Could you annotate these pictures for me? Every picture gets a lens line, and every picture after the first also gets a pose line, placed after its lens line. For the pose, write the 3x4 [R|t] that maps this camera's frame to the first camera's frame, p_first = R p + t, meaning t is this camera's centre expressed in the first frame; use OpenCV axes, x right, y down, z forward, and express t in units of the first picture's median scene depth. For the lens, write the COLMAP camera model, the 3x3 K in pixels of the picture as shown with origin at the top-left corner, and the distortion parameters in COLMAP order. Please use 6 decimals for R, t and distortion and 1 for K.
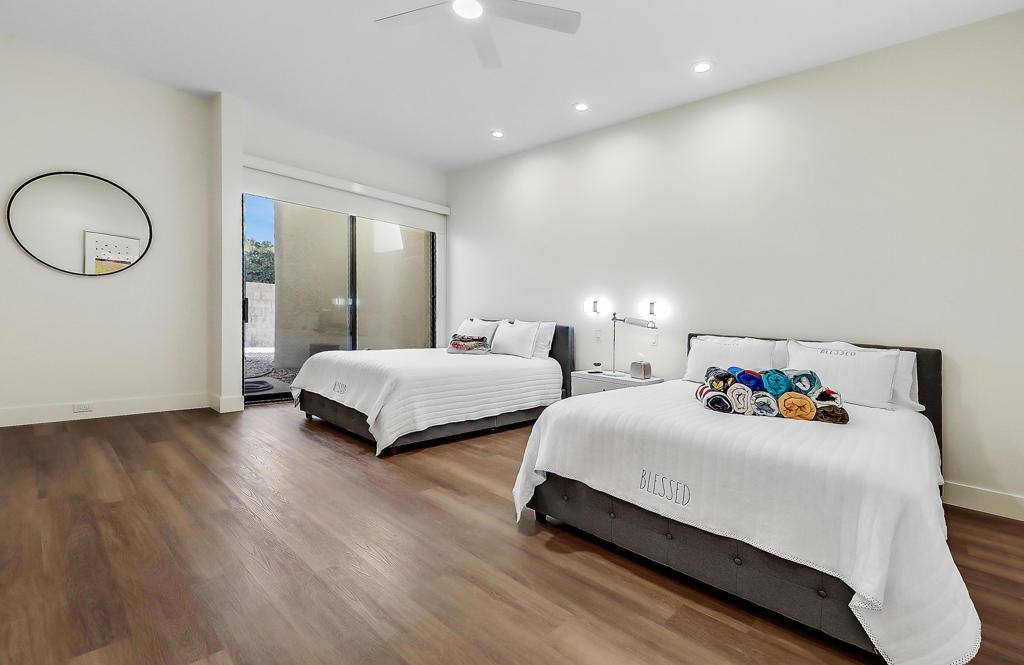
lens RADIAL K [[445.6, 0, 517.5], [0, 445.6, 338.3], [0, 0, 1]] dist [0.002259, -0.000541]
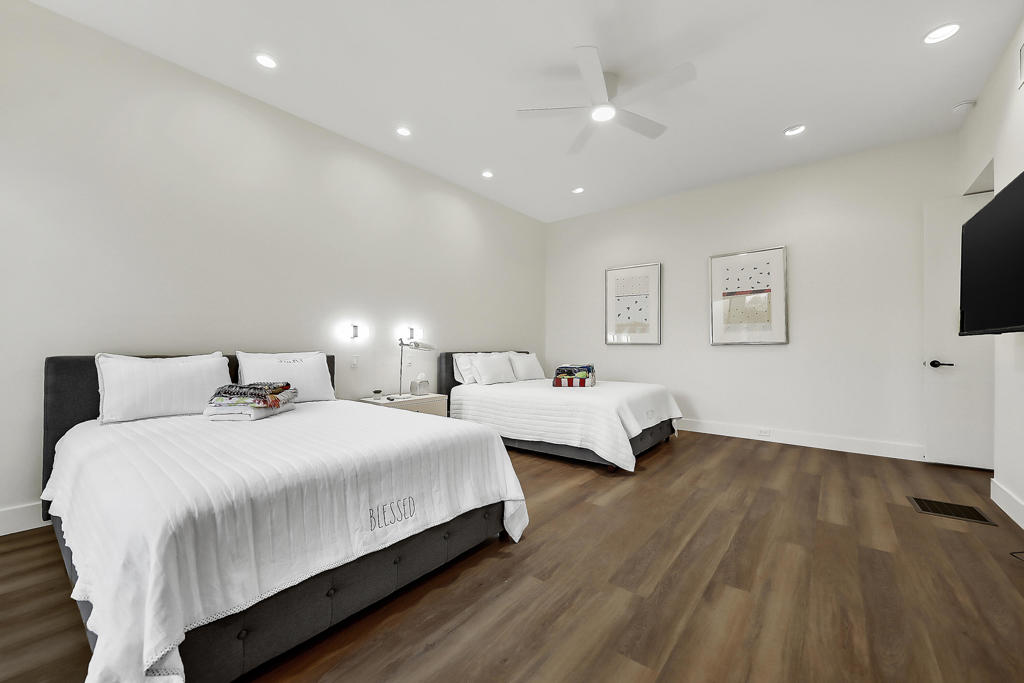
lens RADIAL K [[417.1, 0, 516.9], [0, 417.1, 338.8], [0, 0, 1]] dist [0.001577, 0.000310]
pose [[-0.088207, -0.037293, 0.995404, -1.310600], [0.045213, 0.998119, 0.041402, -0.140711], [-0.995076, 0.048657, -0.086355, 1.359579]]
